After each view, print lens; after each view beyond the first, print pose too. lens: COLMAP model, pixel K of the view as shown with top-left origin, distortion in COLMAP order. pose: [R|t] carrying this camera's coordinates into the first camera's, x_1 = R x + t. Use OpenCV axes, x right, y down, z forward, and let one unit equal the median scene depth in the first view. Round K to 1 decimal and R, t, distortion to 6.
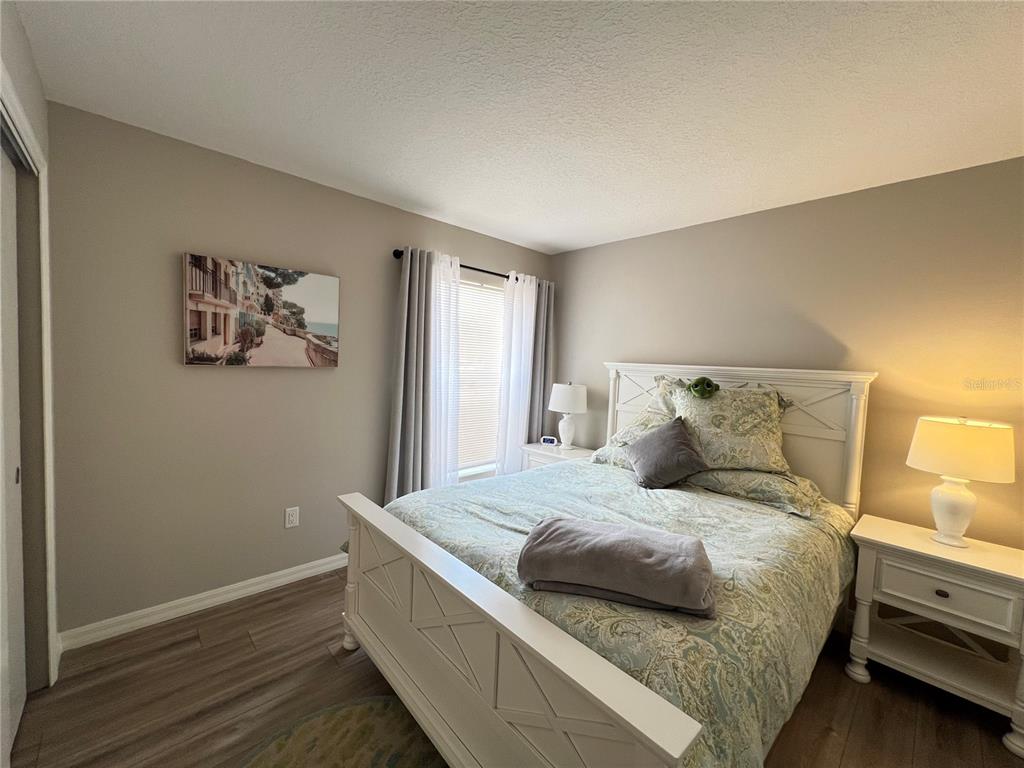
lens RADIAL K [[411.7, 0, 511.1], [0, 411.7, 384.8], [0, 0, 1]] dist [-0.001417, 0.000338]
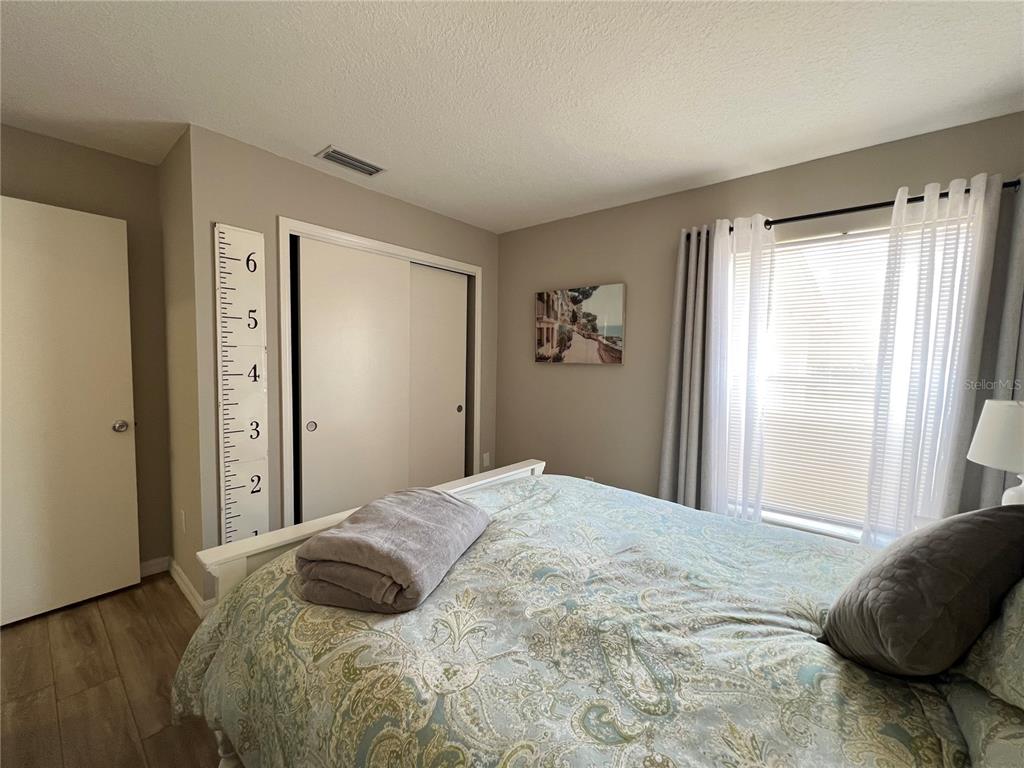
lens RADIAL K [[411.7, 0, 516.0], [0, 411.7, 386.8], [0, 0, 1]] dist [-0.001417, 0.000338]
pose [[0.125060, 0.032651, -0.991612, 0.737129], [-0.071140, 0.997181, 0.023862, 0.014015], [0.989595, 0.067559, 0.127031, 0.664225]]
